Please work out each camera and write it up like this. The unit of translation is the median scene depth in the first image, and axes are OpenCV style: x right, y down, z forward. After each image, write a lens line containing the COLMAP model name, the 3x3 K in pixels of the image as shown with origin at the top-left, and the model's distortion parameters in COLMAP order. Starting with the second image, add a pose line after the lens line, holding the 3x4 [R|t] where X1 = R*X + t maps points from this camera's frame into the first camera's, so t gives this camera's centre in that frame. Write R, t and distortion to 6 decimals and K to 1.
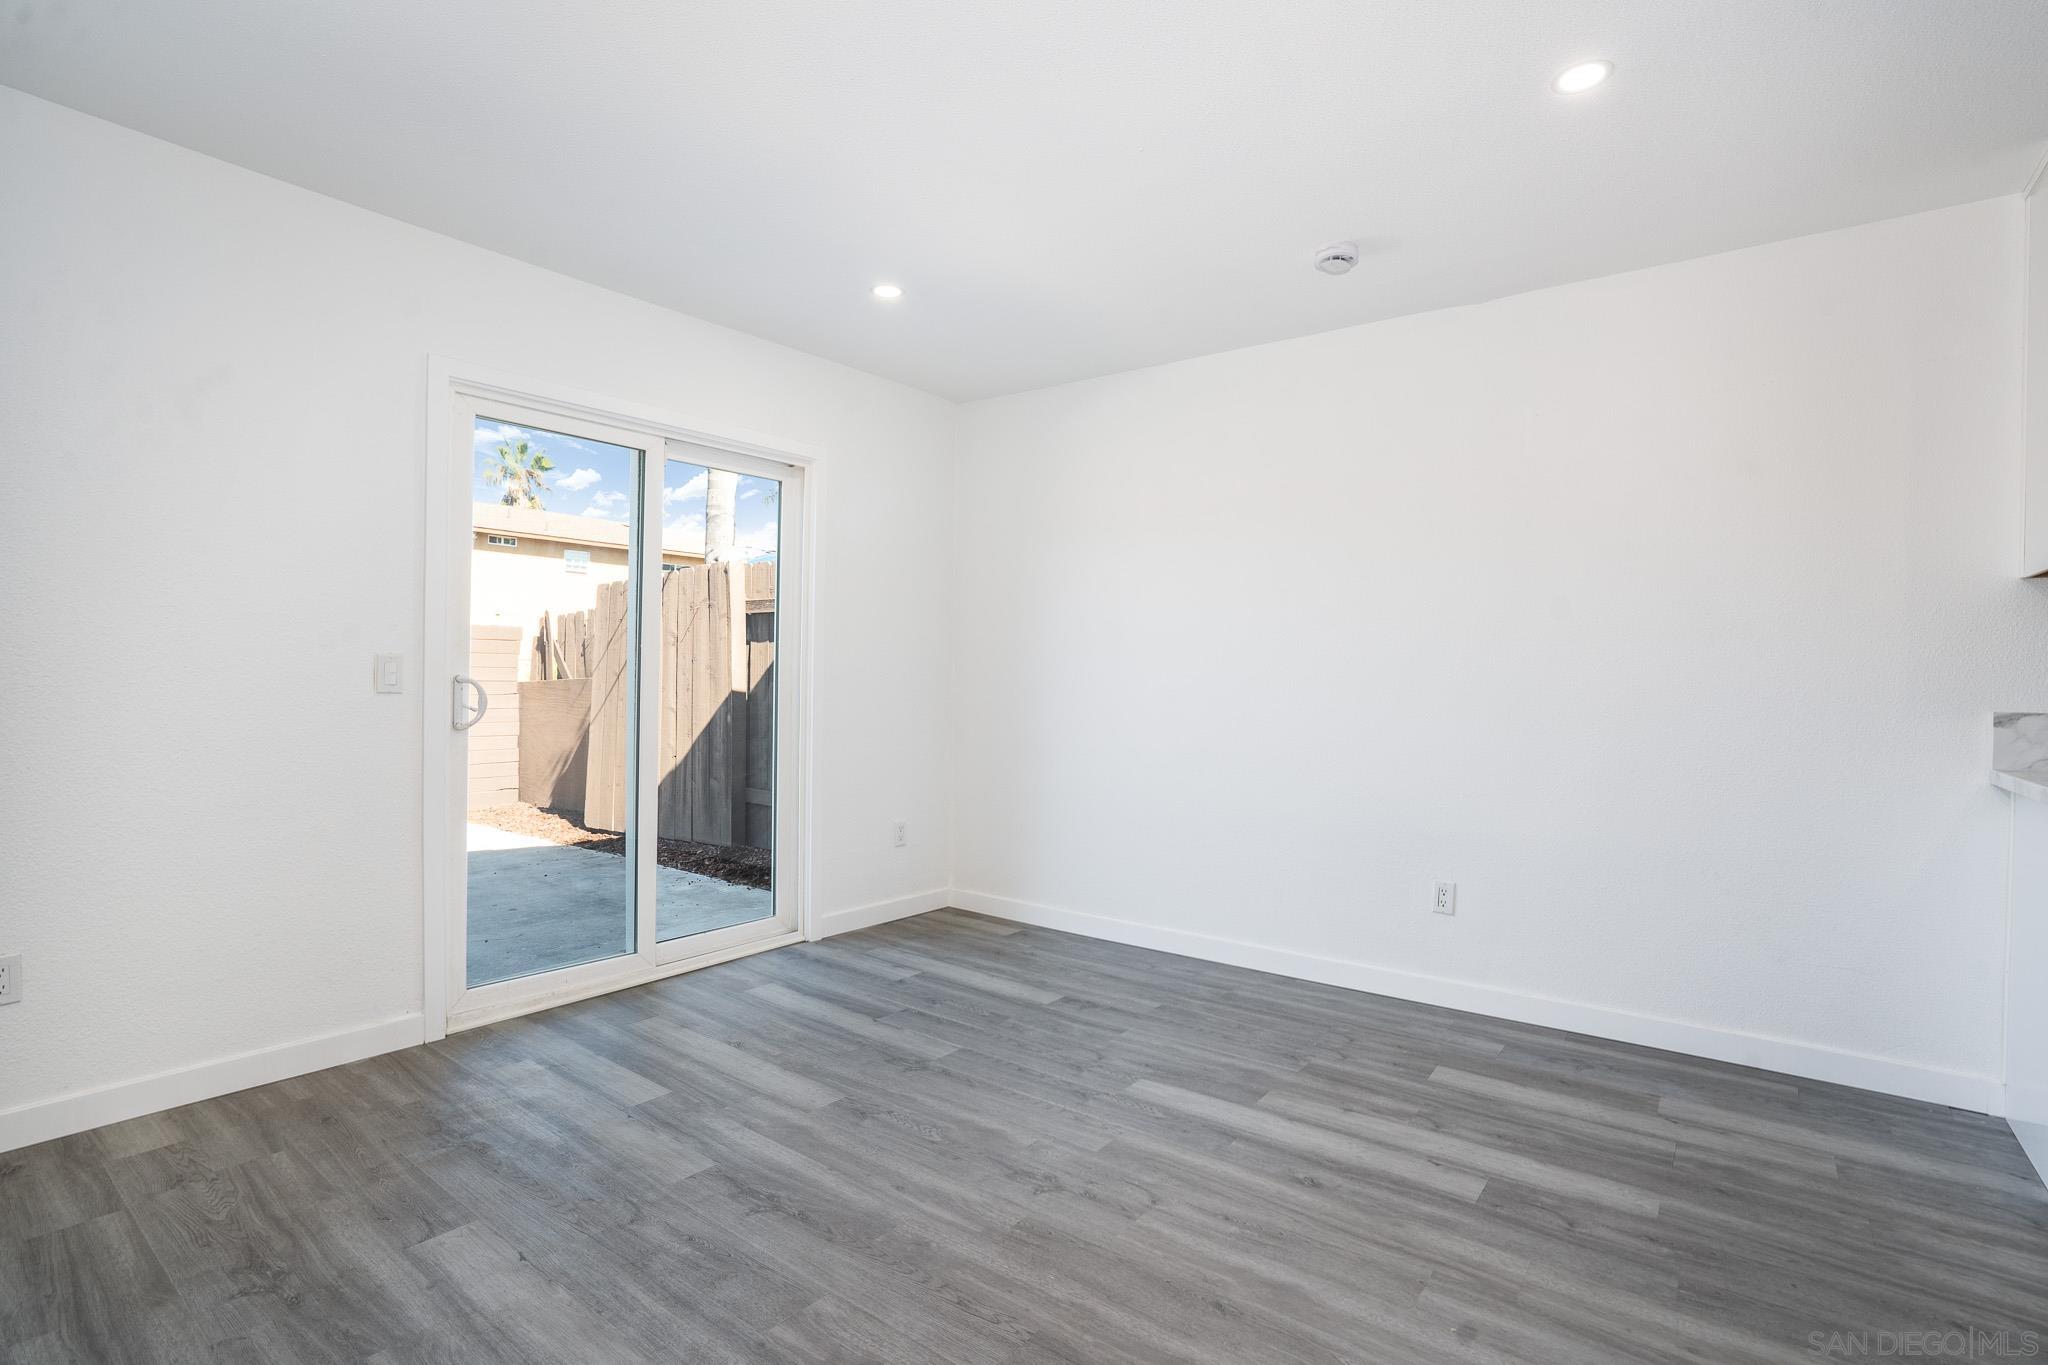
lens RADIAL K [[986.0, 0, 1004.1], [0, 986.0, 695.1], [0, 0, 1]] dist [-0.060545, 0.027951]
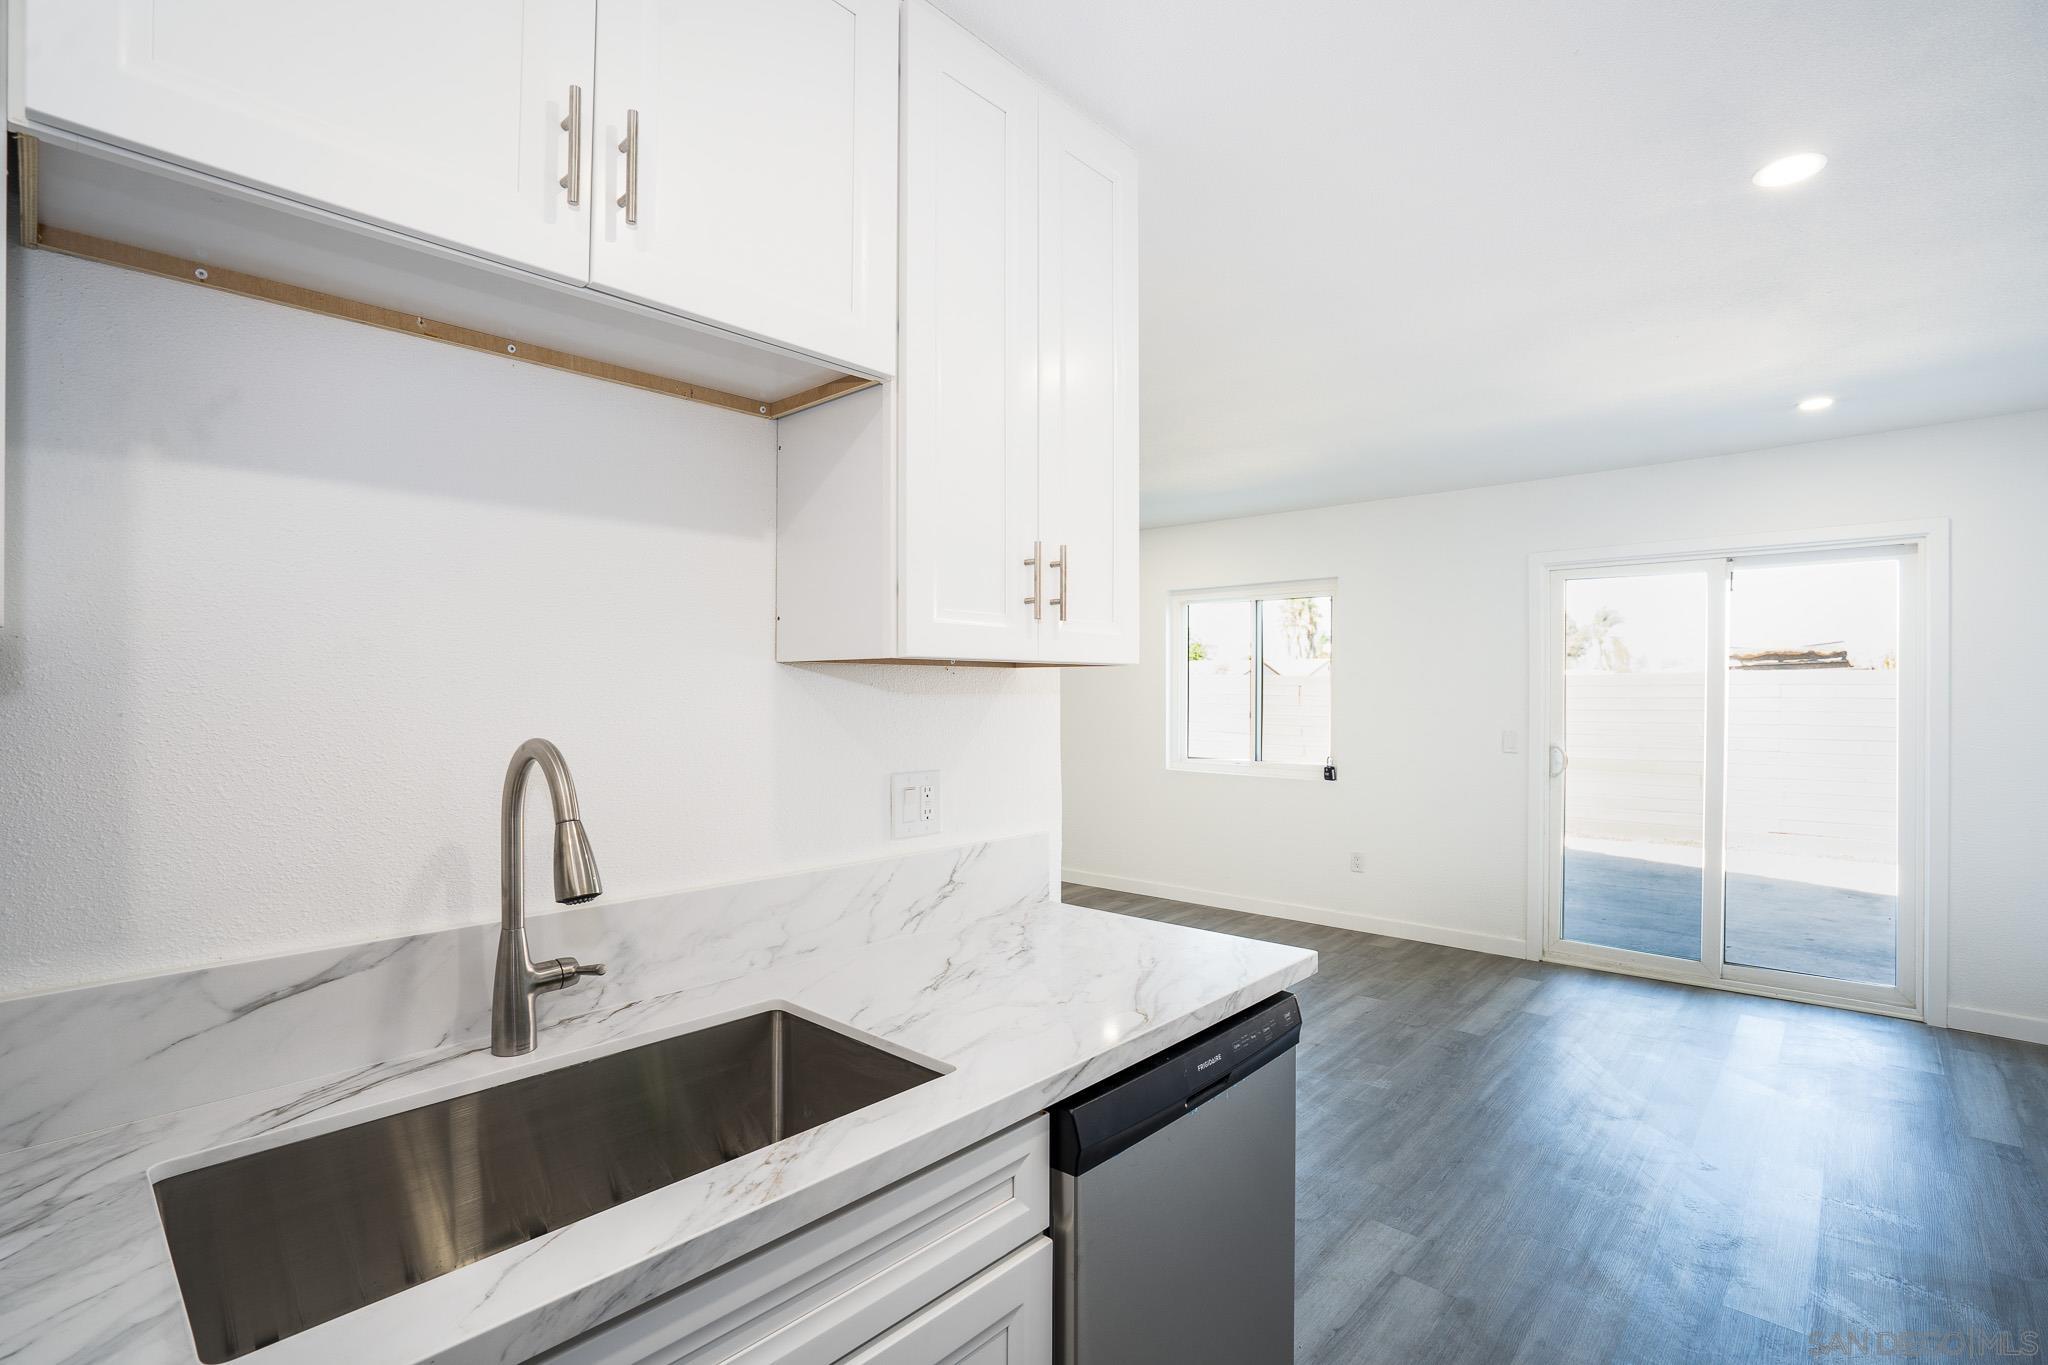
lens RADIAL K [[931.5, 0, 1024.0], [0, 931.5, 682.5], [0, 0, 1]] dist [-0.046577, 0.018187]
pose [[-0.063785, -0.022633, -0.997707, 1.126190], [-0.015035, 0.999651, -0.021716, -0.082737], [0.997850, 0.013615, -0.064103, 0.222456]]
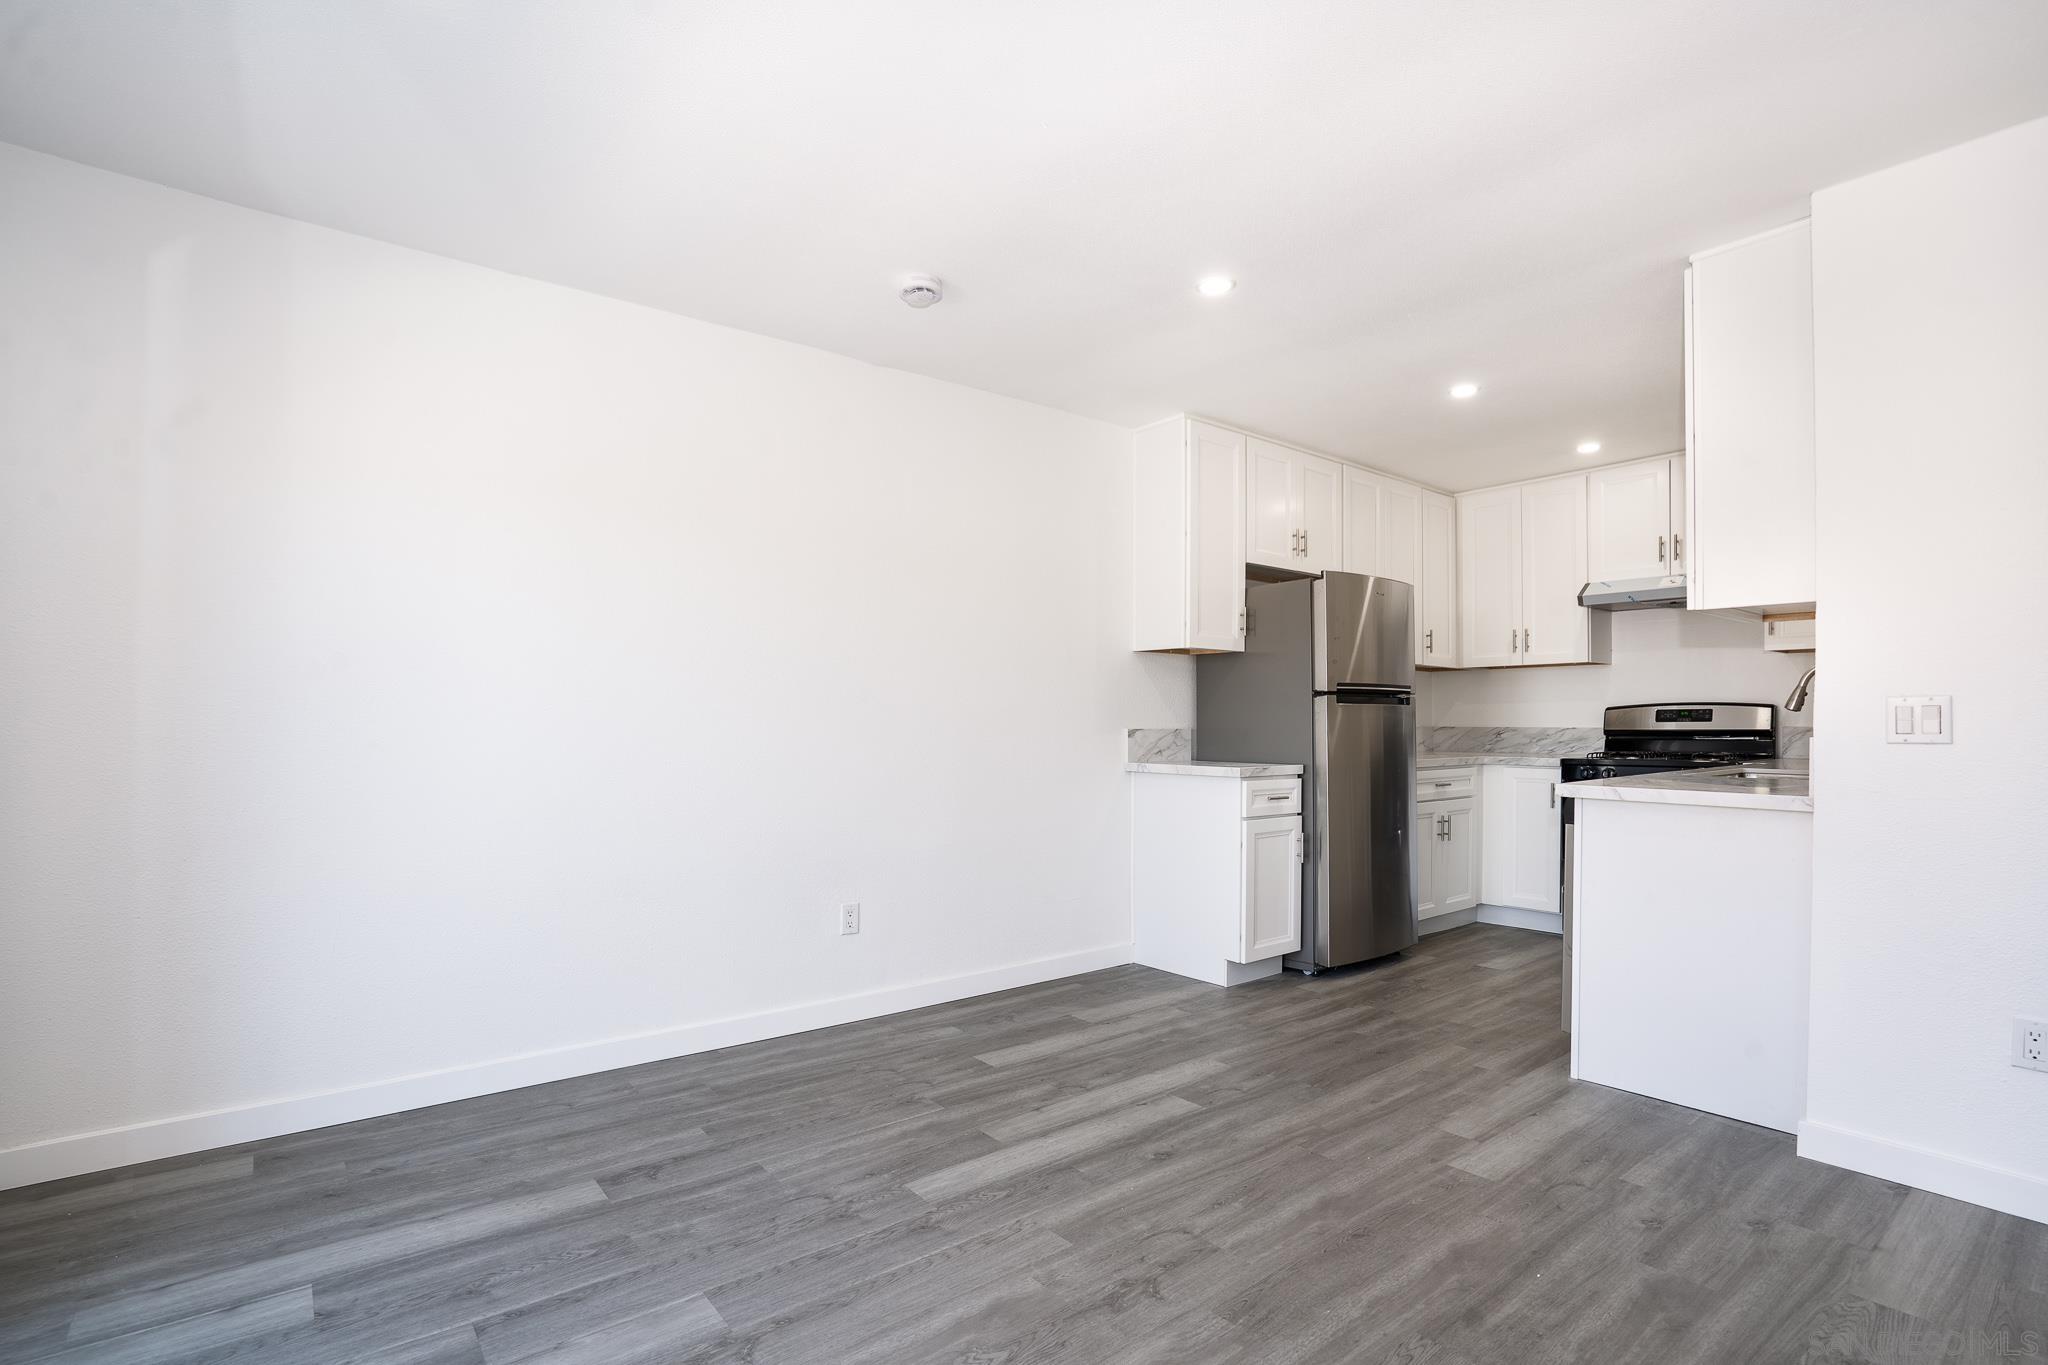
lens RADIAL K [[986.0, 0, 1004.1], [0, 986.0, 695.1], [0, 0, 1]] dist [-0.060545, 0.027951]
pose [[0.225862, 0.016679, 0.974017, -0.648109], [0.013283, 0.999708, -0.020199, -0.008701], [-0.974069, 0.017500, 0.225574, 0.710130]]
